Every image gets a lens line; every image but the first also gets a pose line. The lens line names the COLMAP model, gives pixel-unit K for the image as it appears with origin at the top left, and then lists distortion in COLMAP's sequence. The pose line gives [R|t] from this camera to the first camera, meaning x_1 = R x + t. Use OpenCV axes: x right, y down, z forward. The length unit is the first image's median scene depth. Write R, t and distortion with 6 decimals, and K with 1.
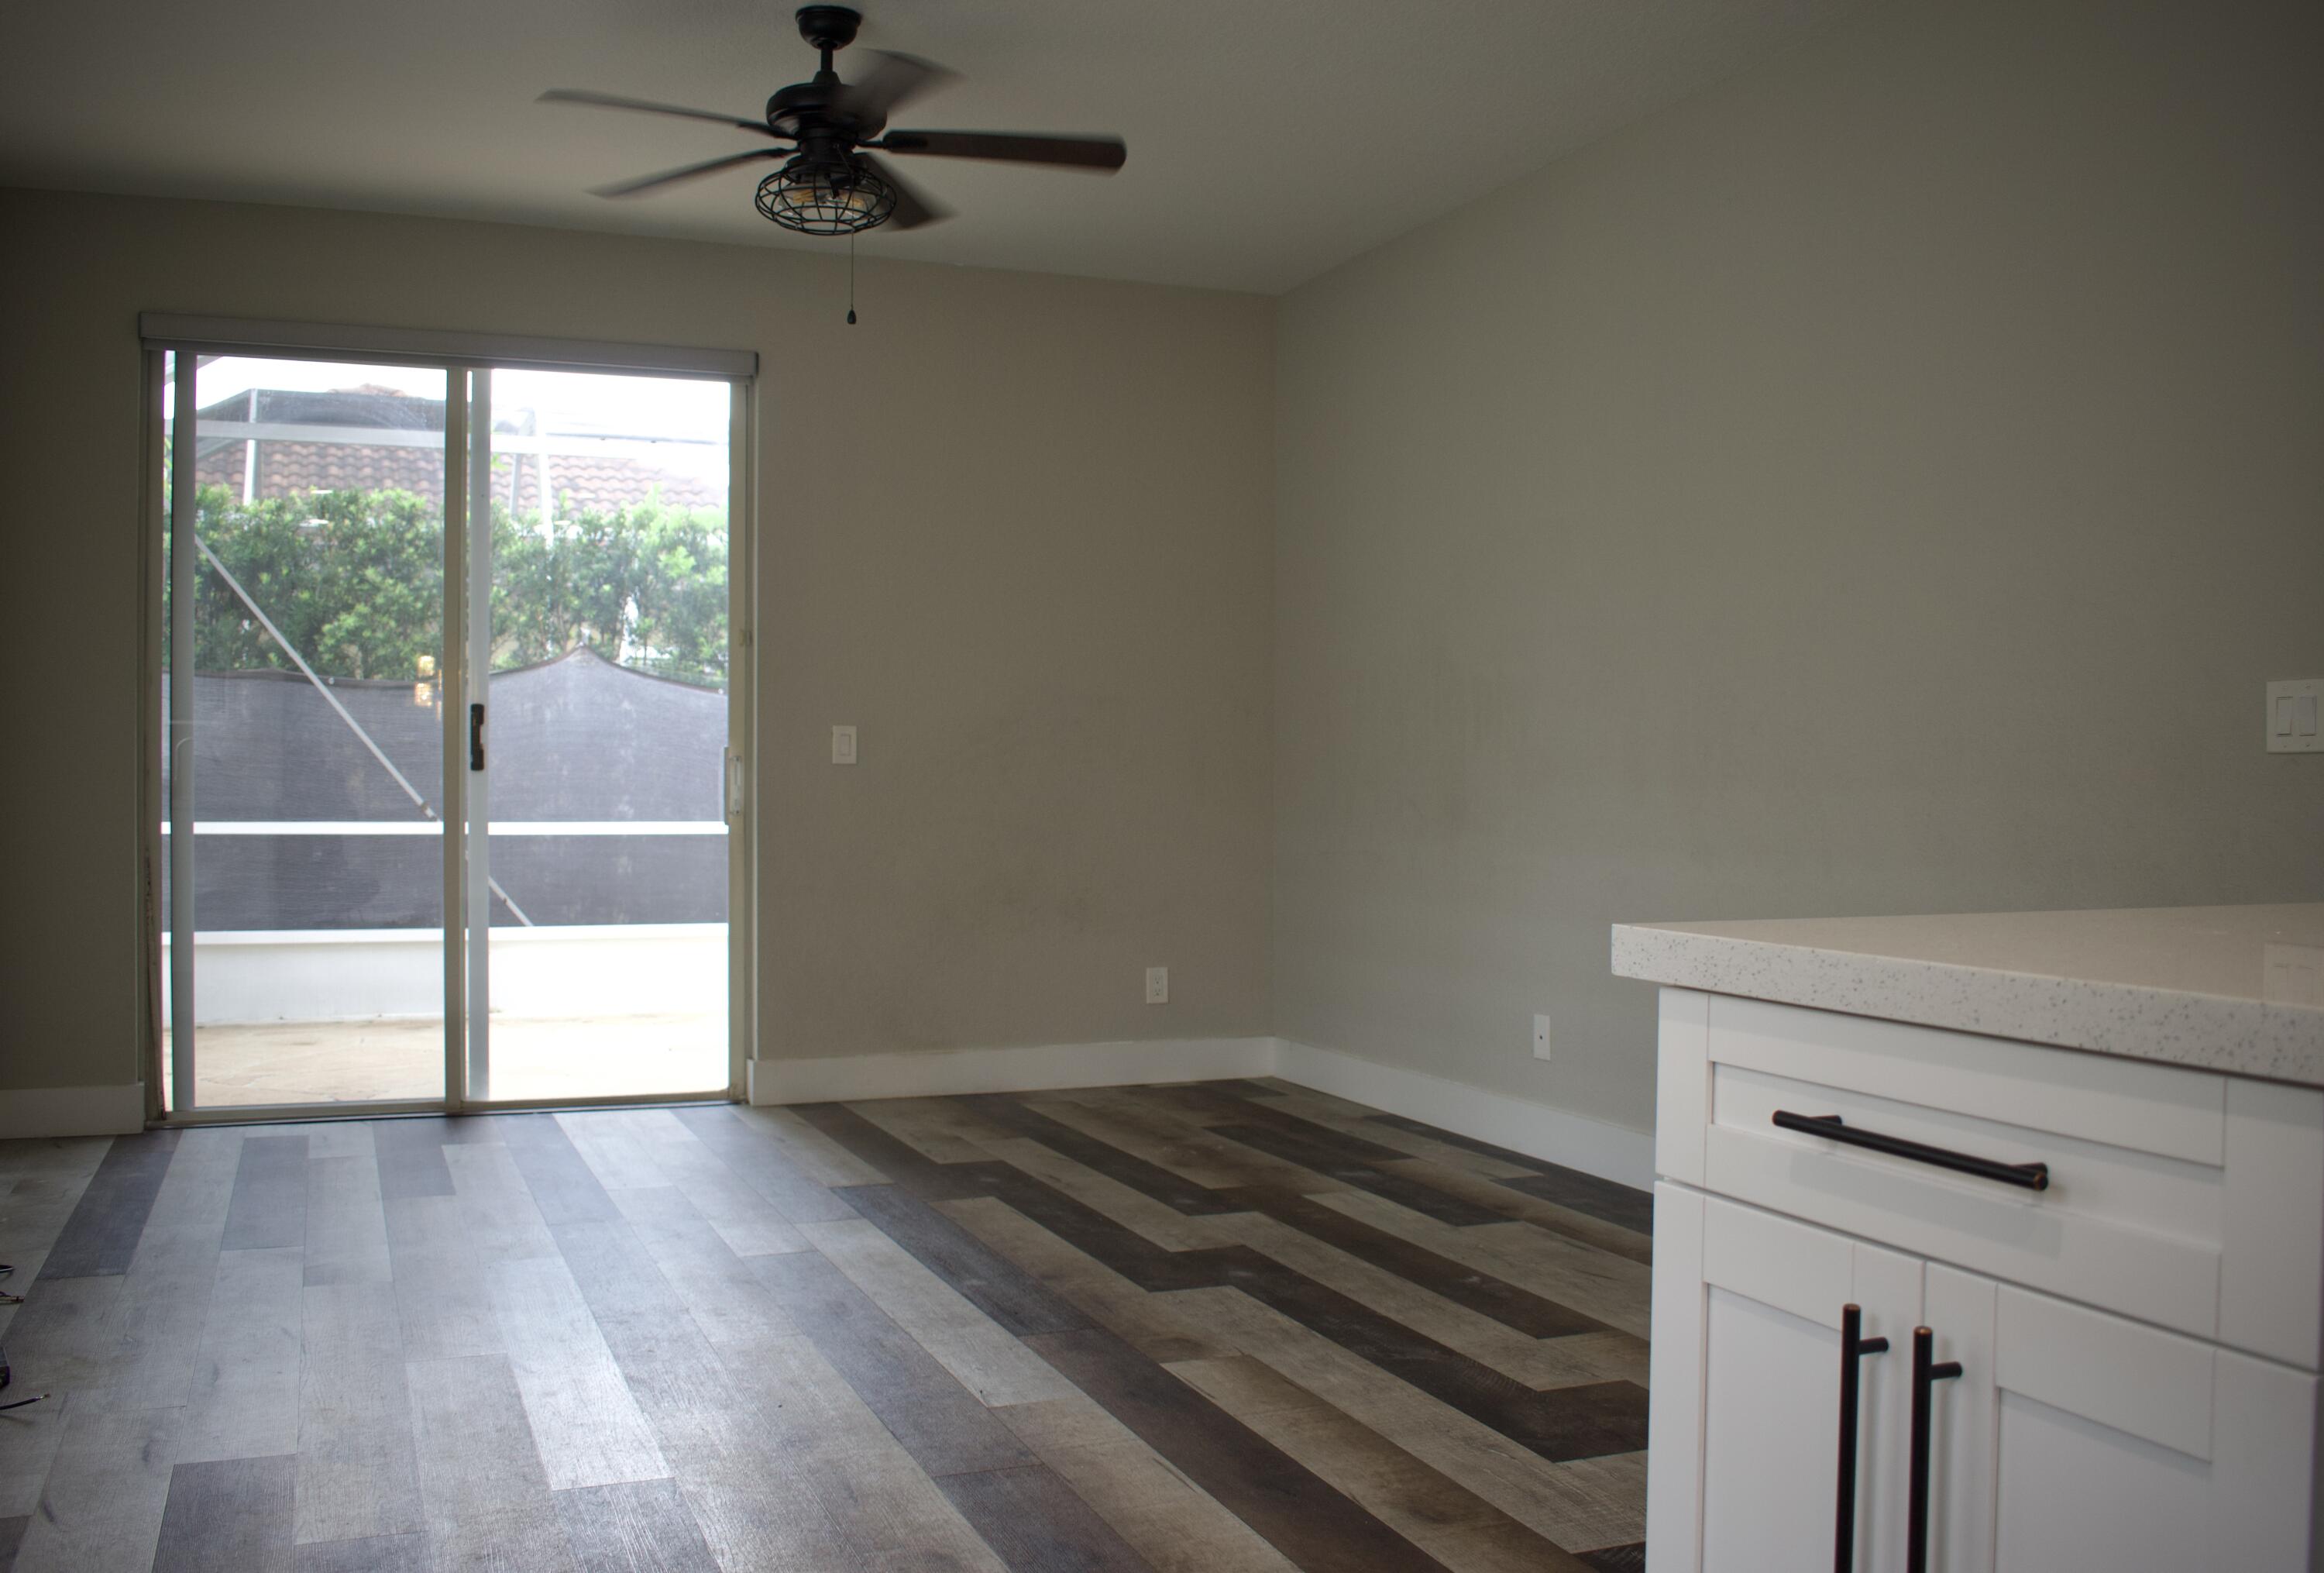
lens RADIAL K [[2254.9, 0, 1159.4], [0, 2254.9, 789.0], [0, 0, 1]] dist [-0.077768, 0.000000]
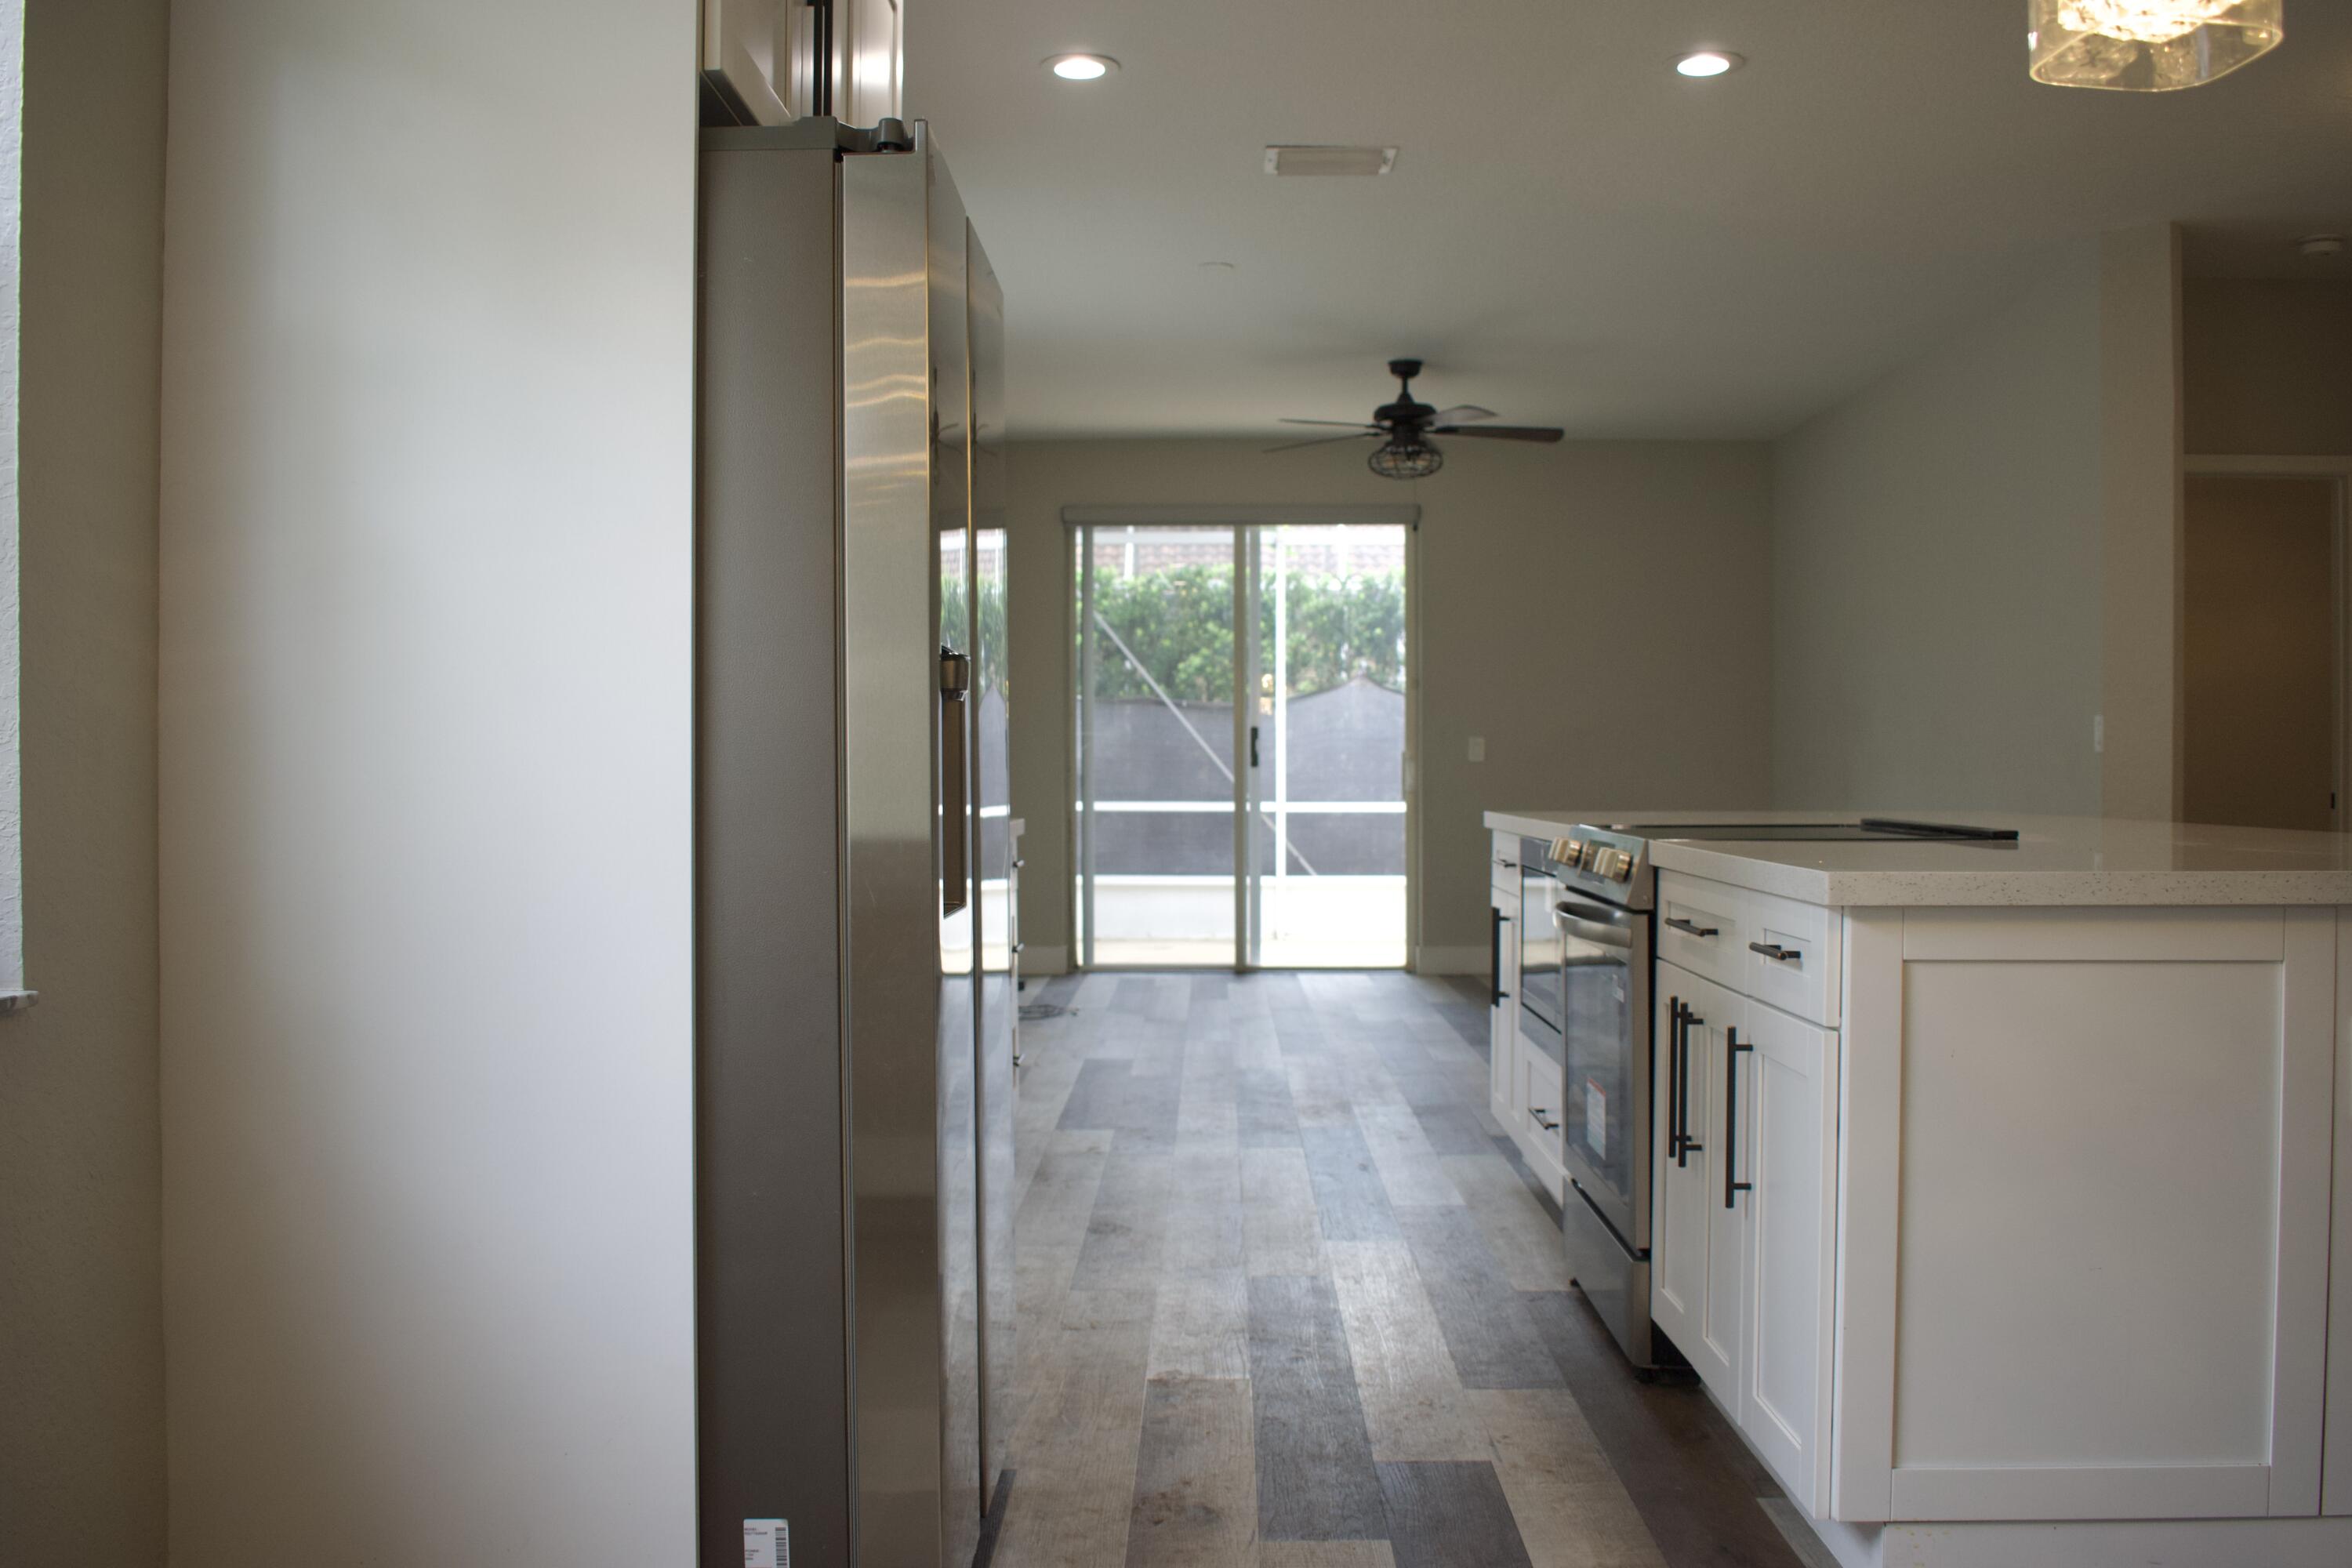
lens RADIAL K [[2253.3, 0, 1178.4], [0, 2253.3, 785.3], [0, 0, 1]] dist [-0.020032, -0.007143]
pose [[0.931617, -0.002865, -0.363430, 0.181012], [0.003508, 0.999993, 0.001109, 0.002243], [0.363424, -0.002308, 0.931621, -0.418096]]
